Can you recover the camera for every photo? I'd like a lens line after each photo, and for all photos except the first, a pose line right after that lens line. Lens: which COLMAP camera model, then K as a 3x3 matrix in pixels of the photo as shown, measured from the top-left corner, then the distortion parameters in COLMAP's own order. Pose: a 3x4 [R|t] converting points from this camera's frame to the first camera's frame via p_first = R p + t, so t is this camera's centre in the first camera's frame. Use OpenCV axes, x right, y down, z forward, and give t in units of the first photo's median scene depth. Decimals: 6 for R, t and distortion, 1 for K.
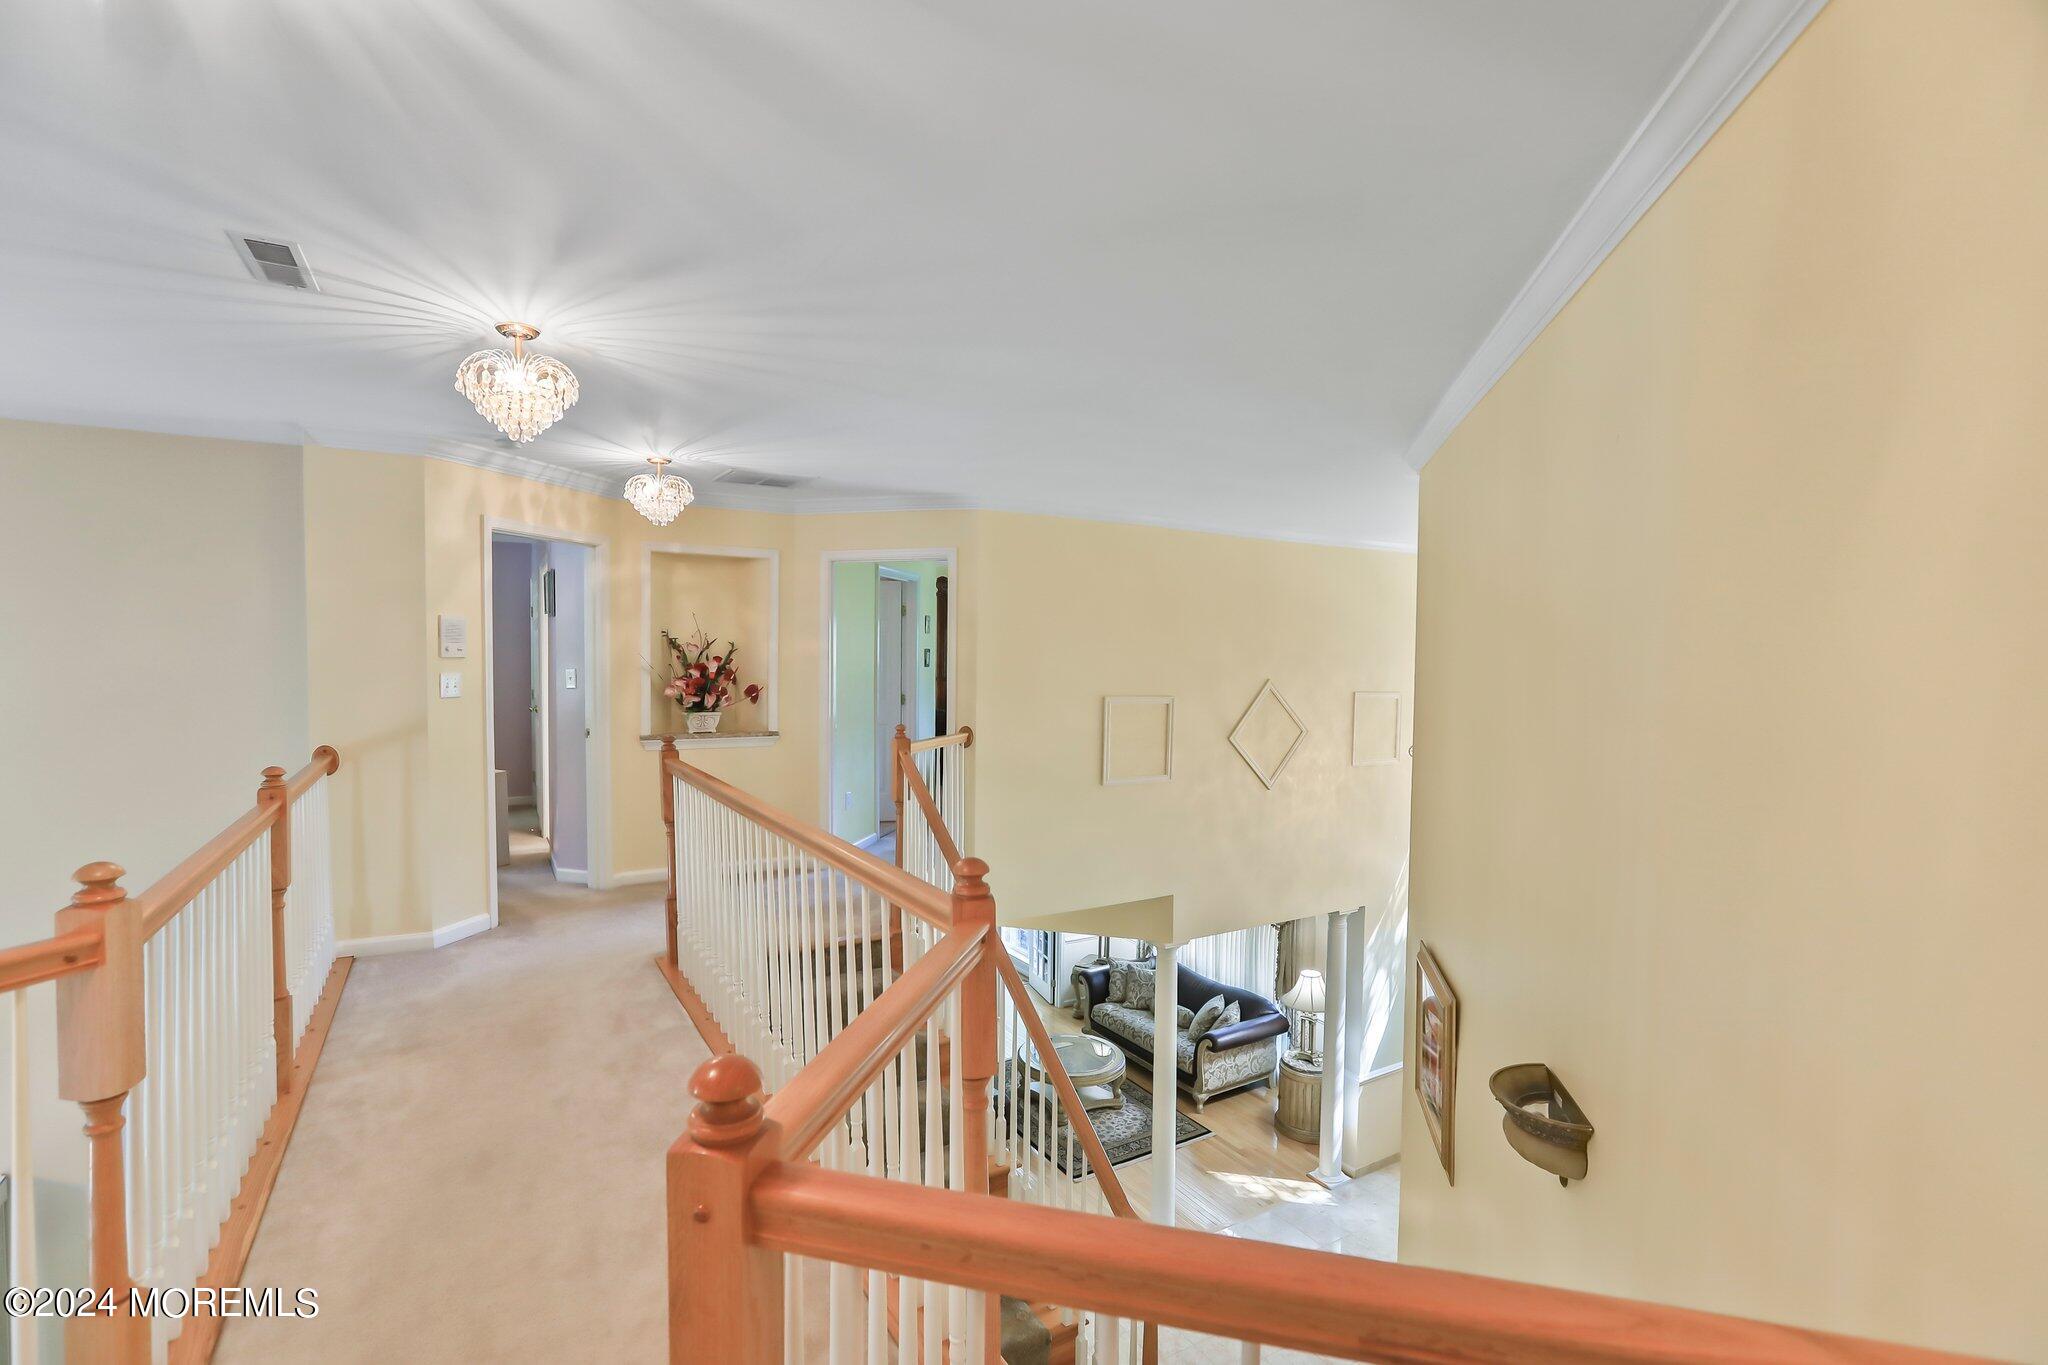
lens RADIAL K [[945.3, 0, 1019.7], [0, 945.3, 679.5], [0, 0, 1]] dist [-0.029633, 0.010376]
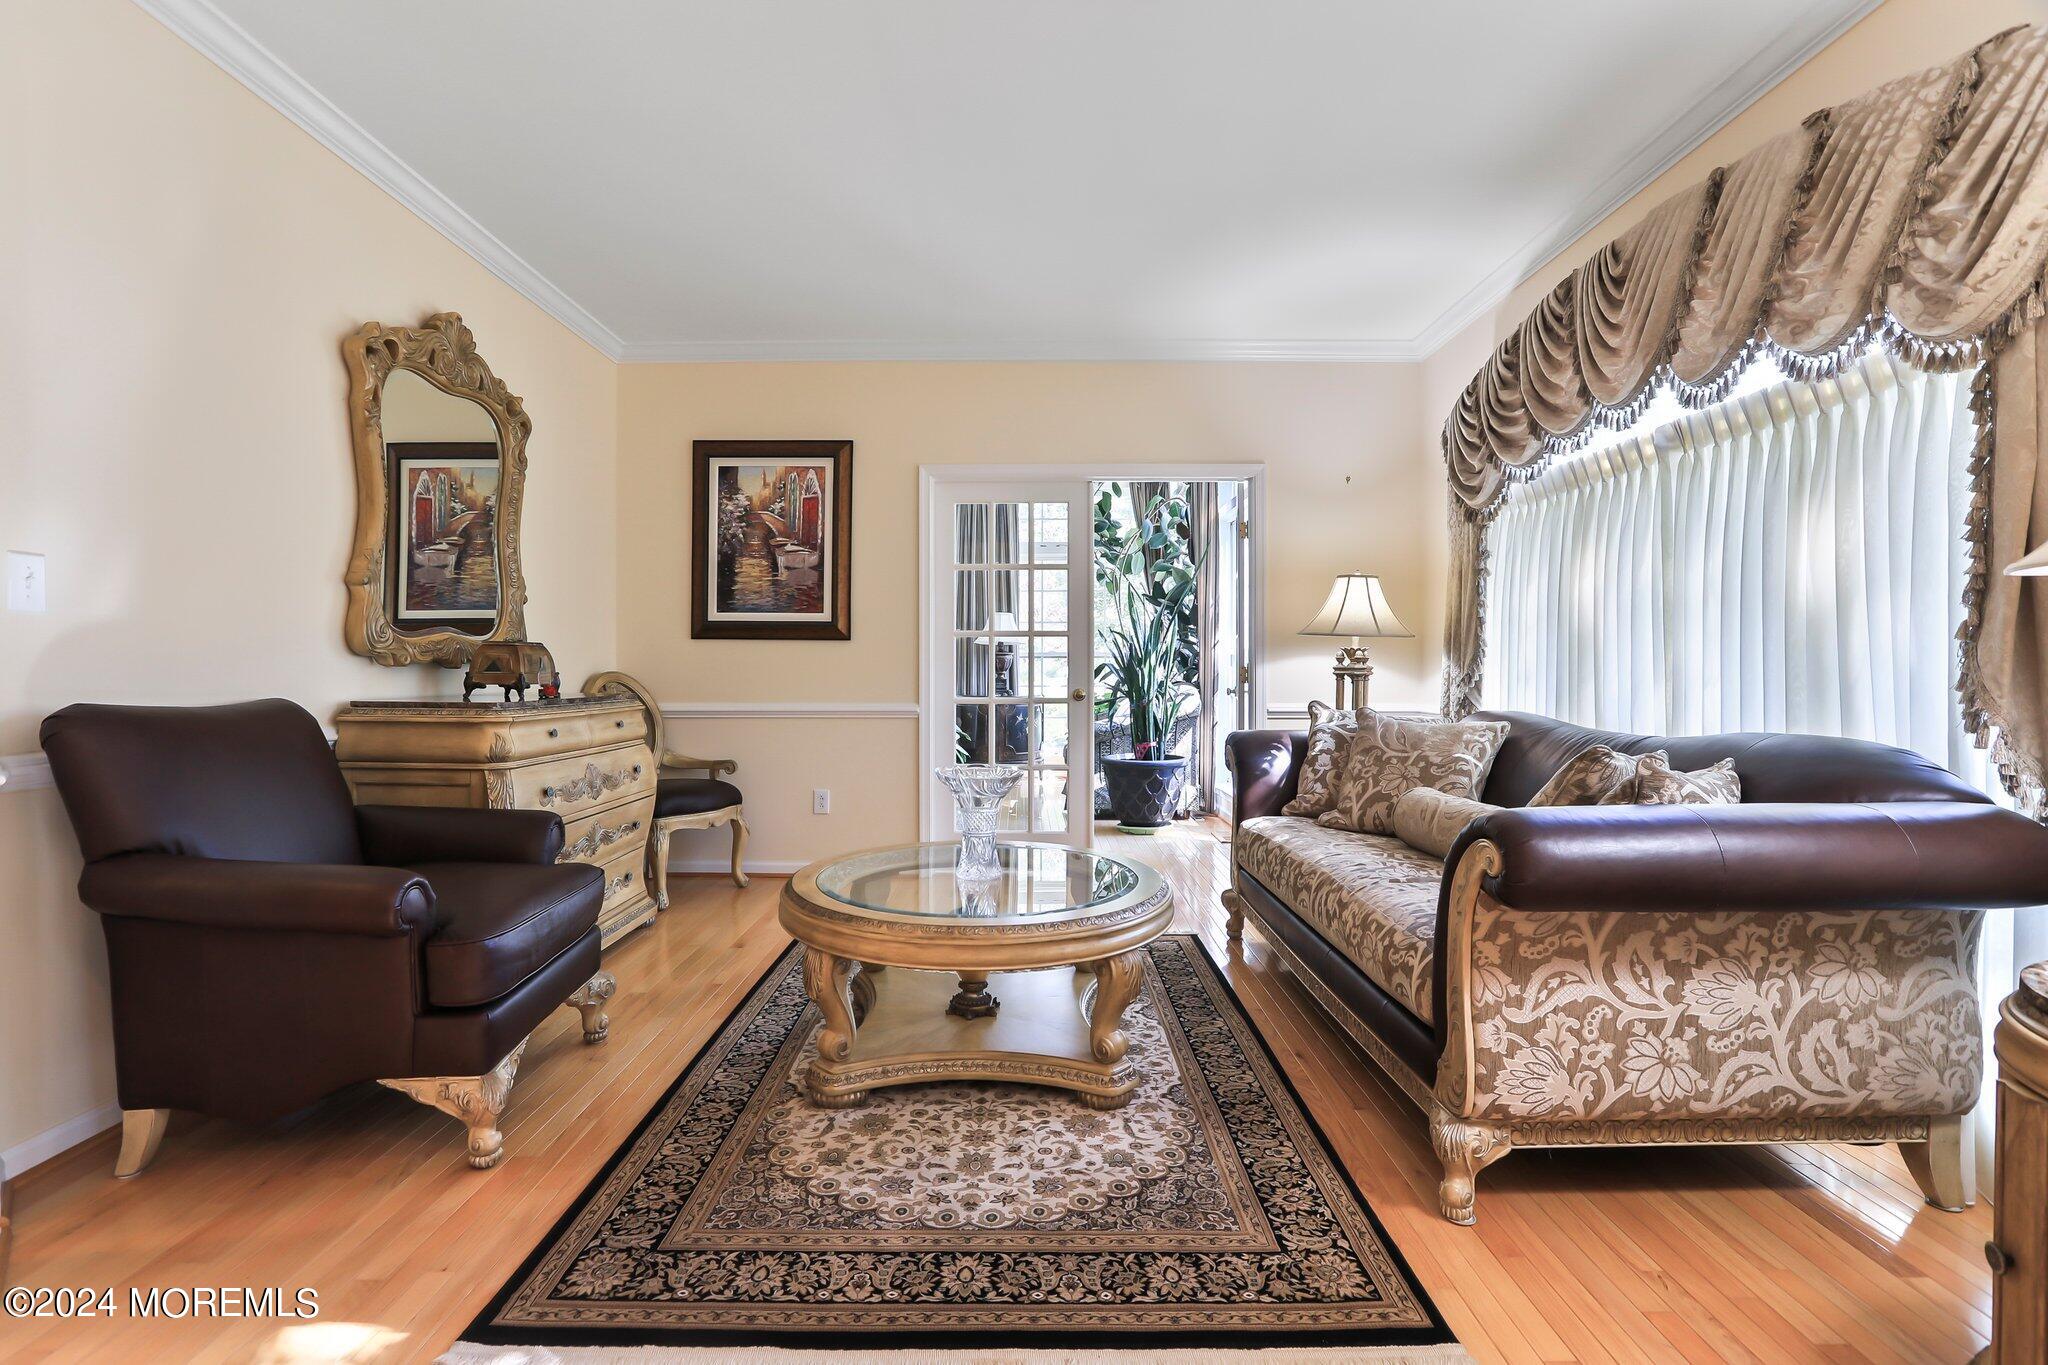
lens RADIAL K [[945.3, 0, 1021.9], [0, 945.3, 676.6], [0, 0, 1]] dist [-0.029633, 0.010376]
pose [[0.858712, -0.000211, -0.512459, 0.213047], [-0.007705, 0.999882, -0.013322, 0.346967], [0.512401, 0.015388, 0.858608, 0.774600]]
